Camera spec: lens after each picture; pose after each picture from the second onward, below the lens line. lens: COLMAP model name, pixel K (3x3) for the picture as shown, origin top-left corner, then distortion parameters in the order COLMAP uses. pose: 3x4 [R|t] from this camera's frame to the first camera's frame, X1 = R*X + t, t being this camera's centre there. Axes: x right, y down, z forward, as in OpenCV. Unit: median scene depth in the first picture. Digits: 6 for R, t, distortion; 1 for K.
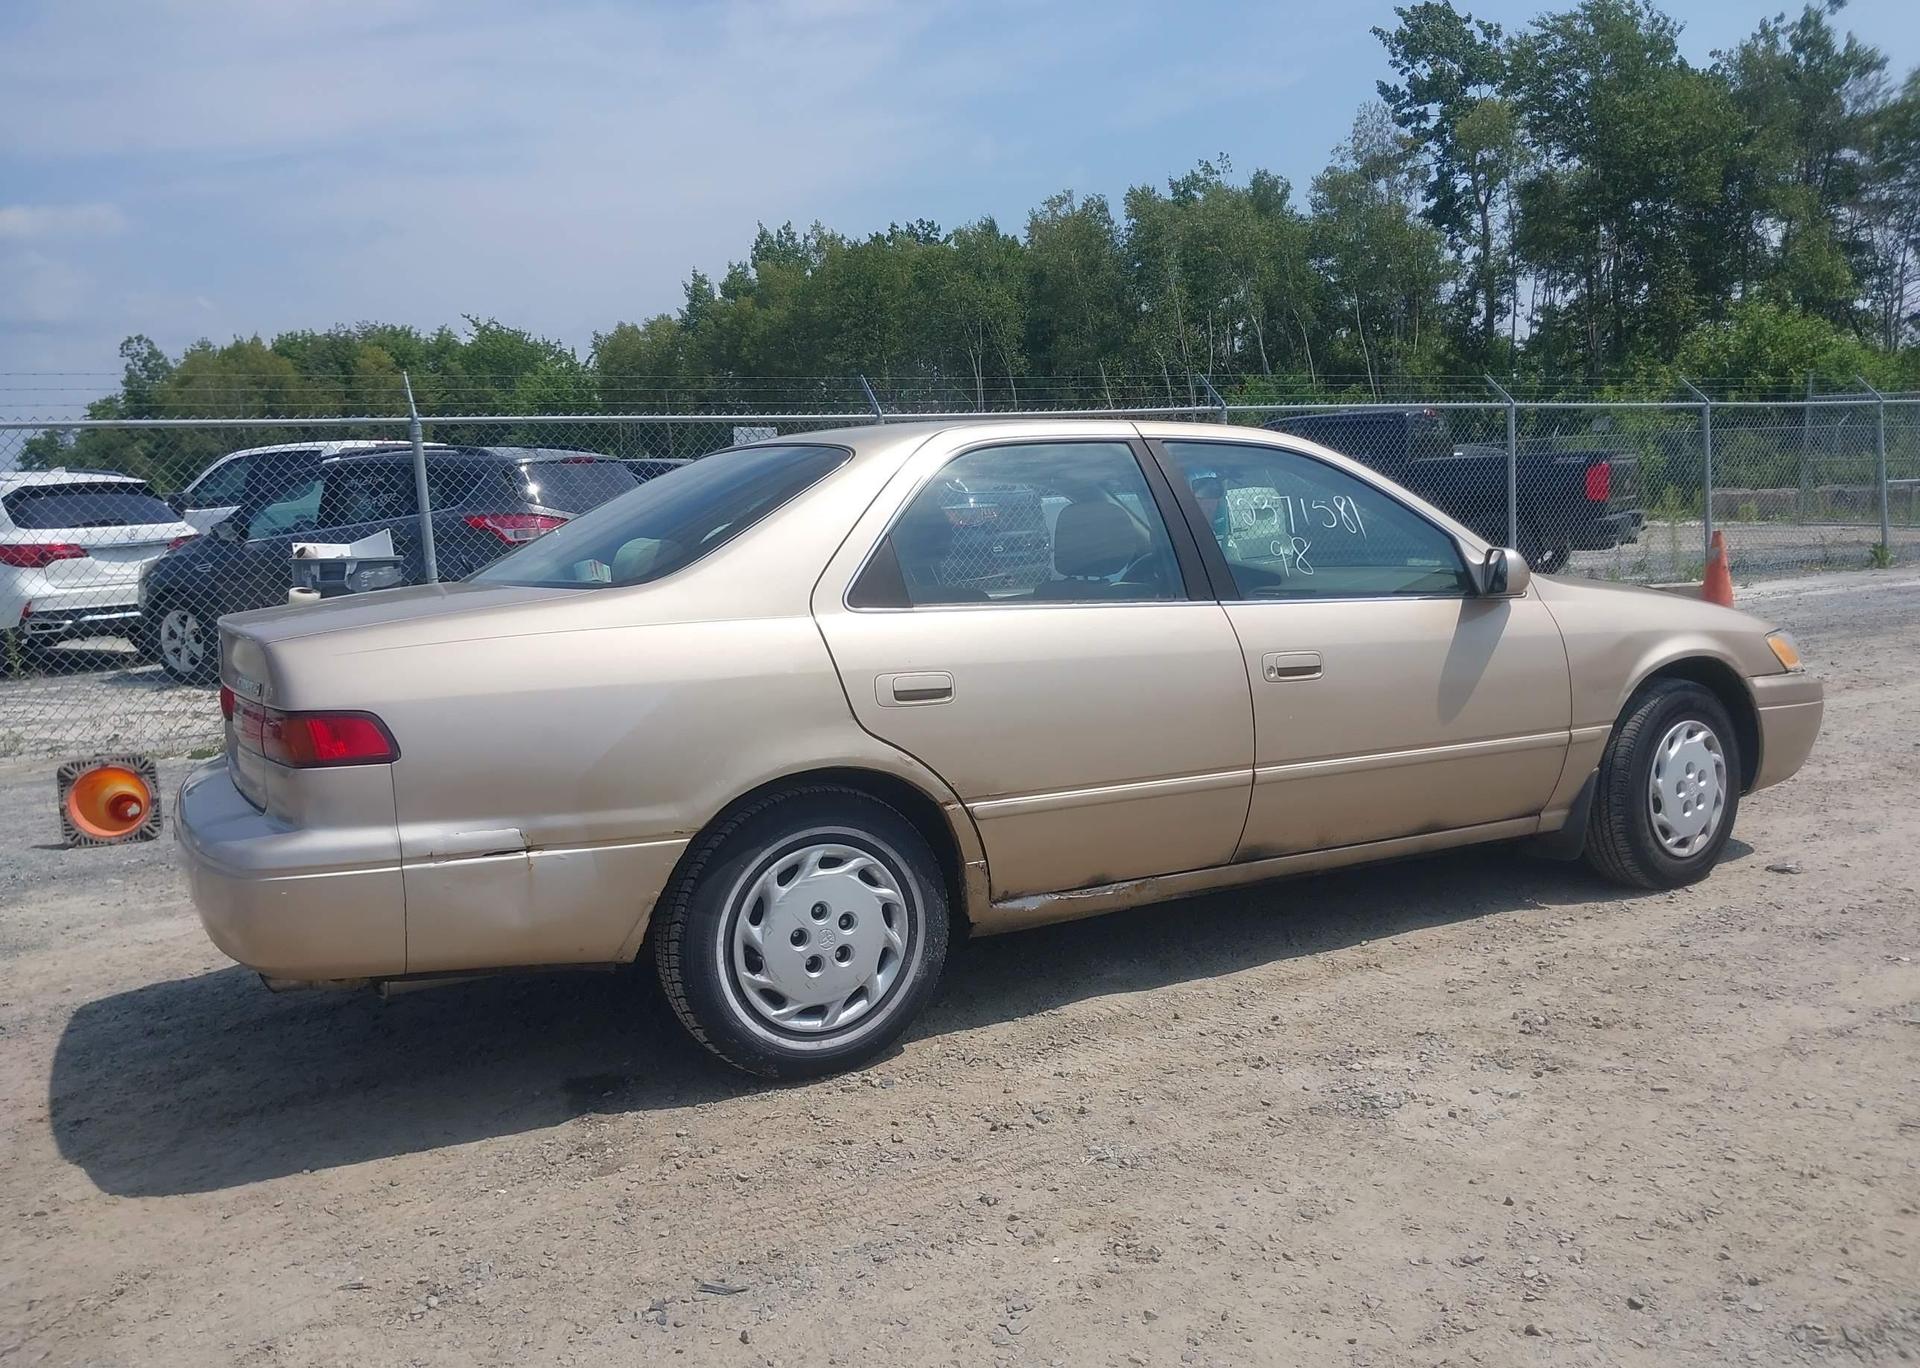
lens RADIAL K [[1508.6, 0, 953.4], [0, 1508.6, 697.9], [0, 0, 1]] dist [0.024288, -0.036212]
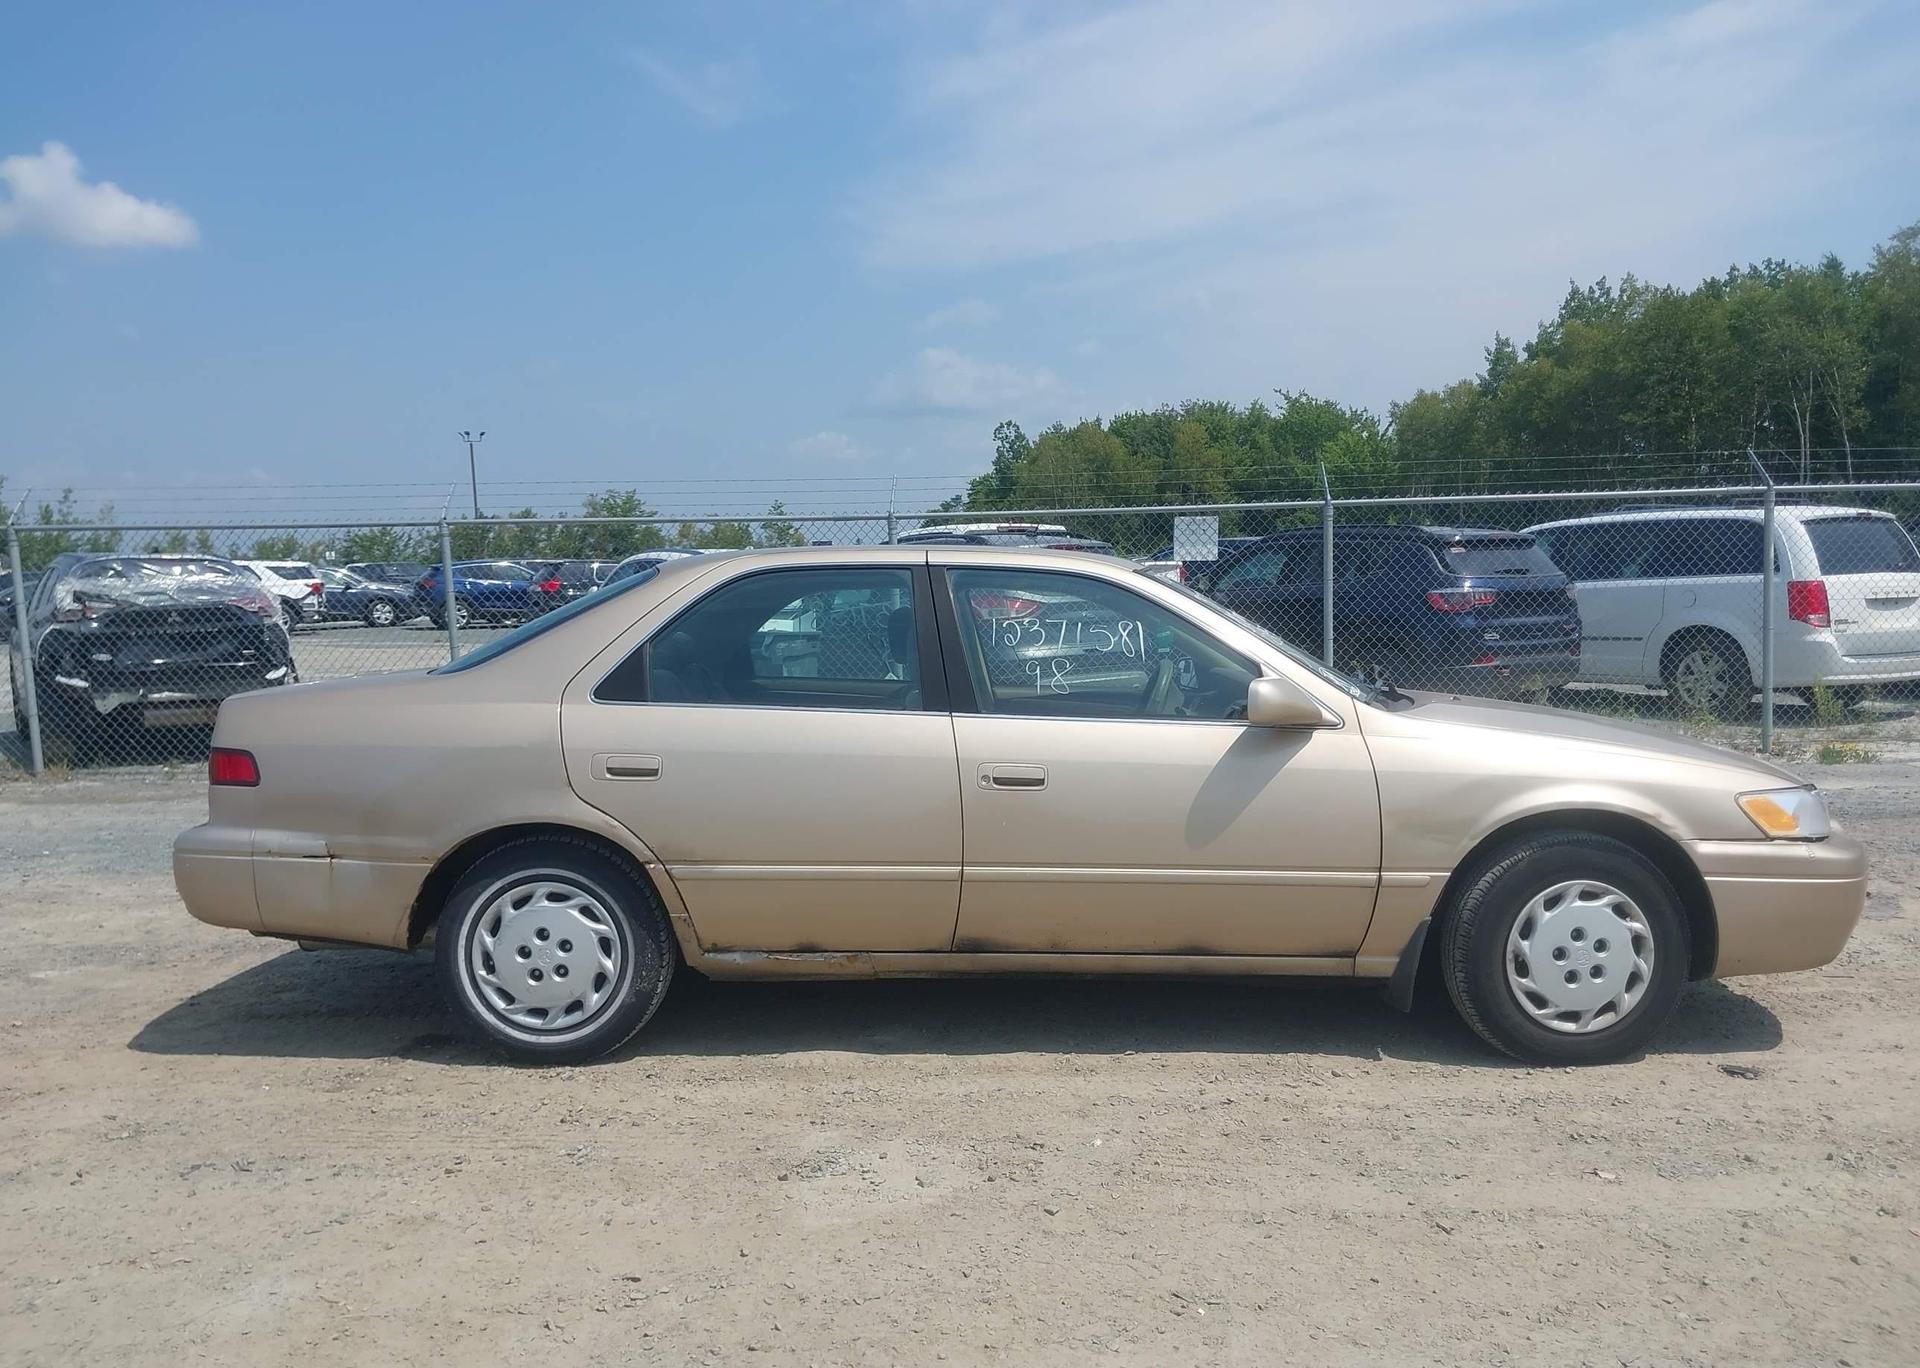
lens RADIAL K [[1508.6, 0, 932.1], [0, 1508.6, 688.3], [0, 0, 1]] dist [0.024288, -0.036212]
pose [[0.855982, 0.053851, -0.514193, 0.660145], [-0.079165, 0.996484, -0.027425, -0.045395], [0.510909, 0.064181, 0.857236, 0.042651]]
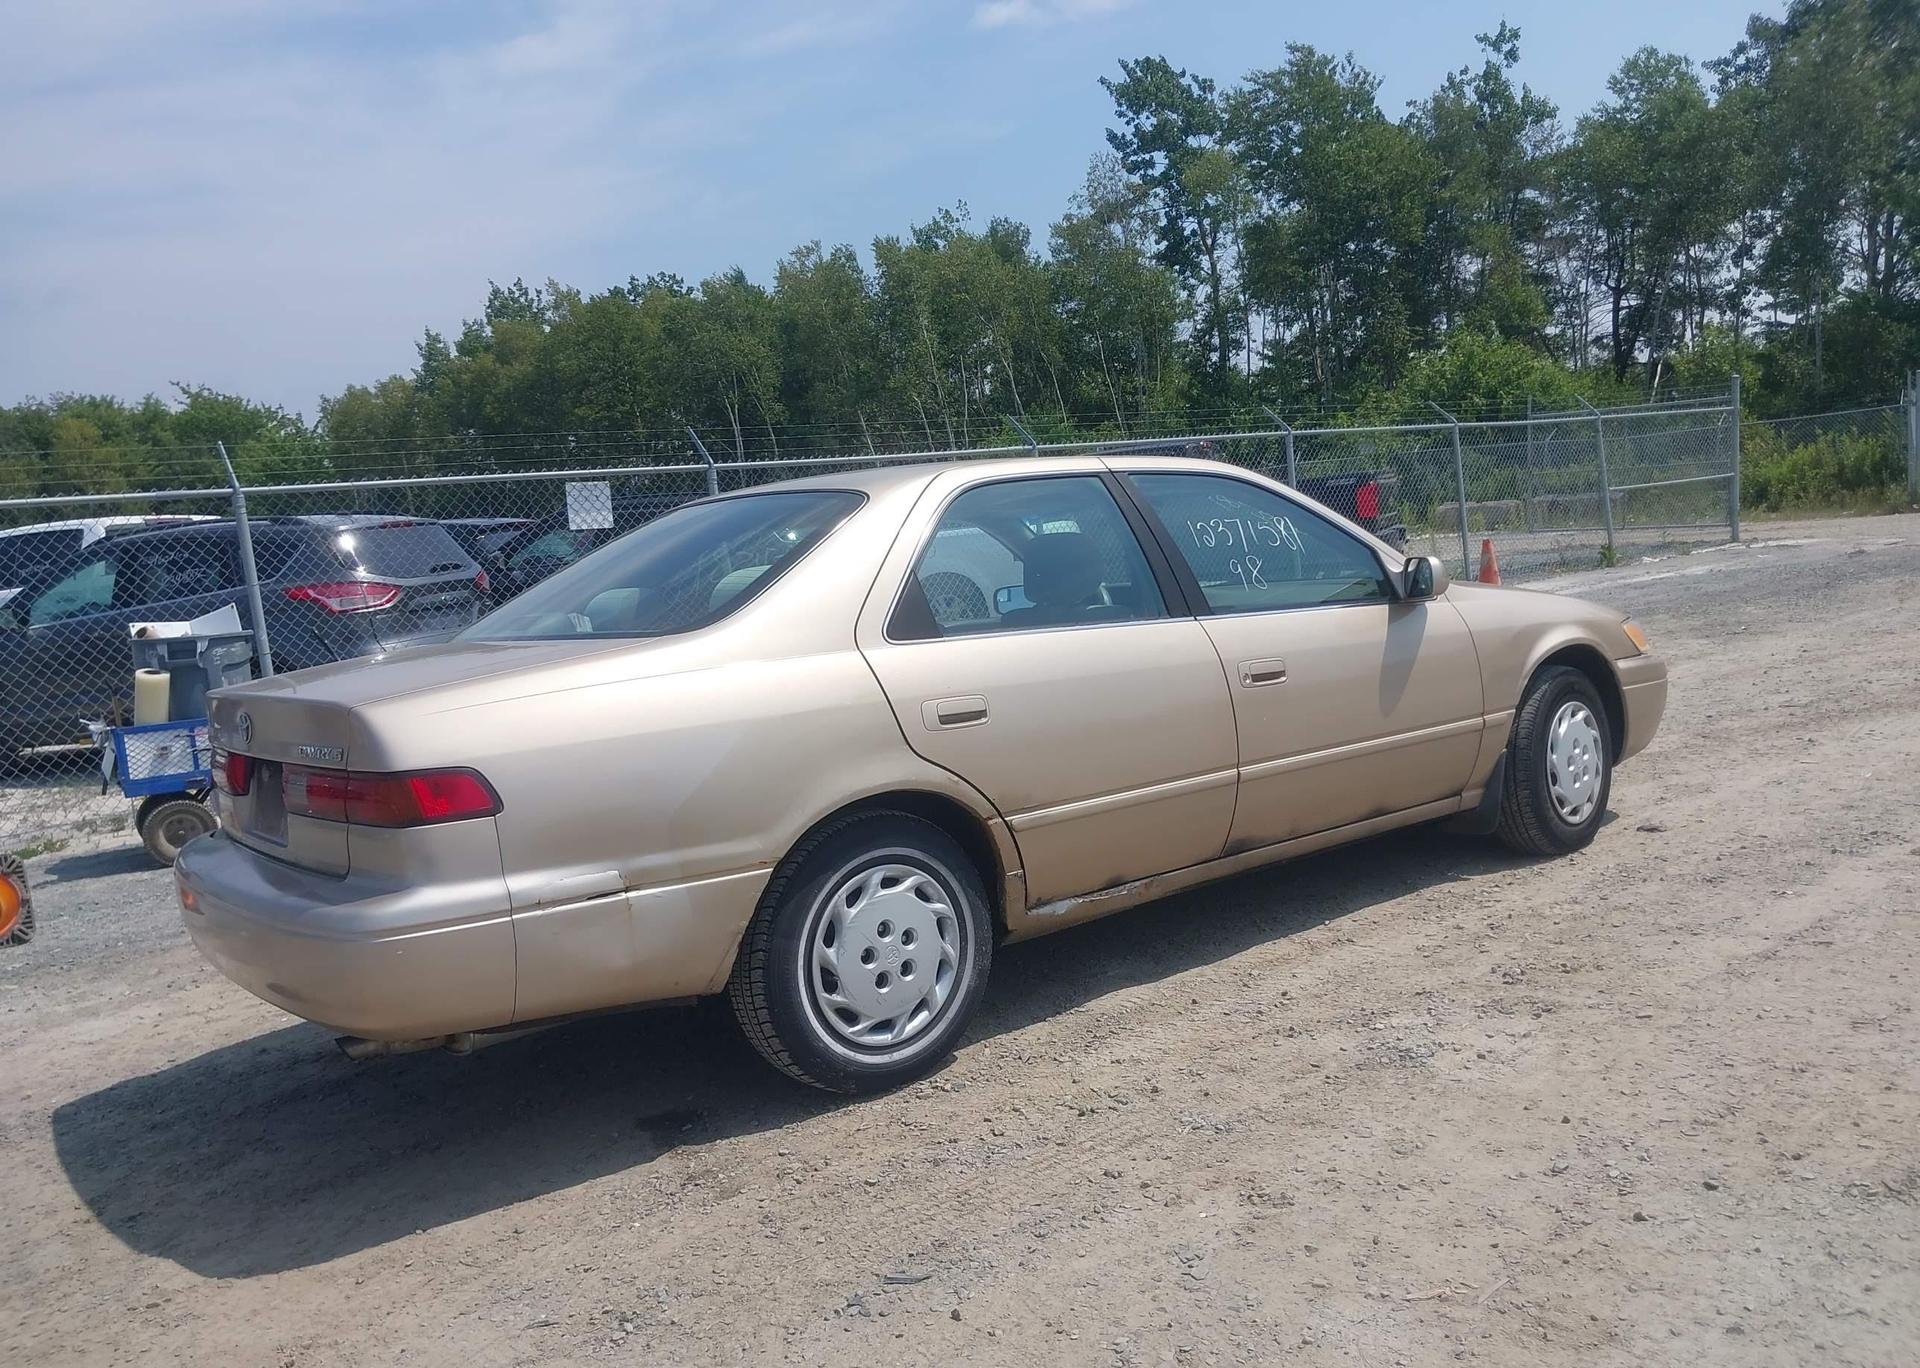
lens RADIAL K [[1508.6, 0, 951.0], [0, 1508.6, 700.0], [0, 0, 1]] dist [0.024288, -0.036212]
pose [[0.985408, -0.066164, 0.156823, -0.154266], [0.070594, 0.997244, -0.022842, 0.007431], [-0.154880, 0.033580, 0.987362, -0.038078]]
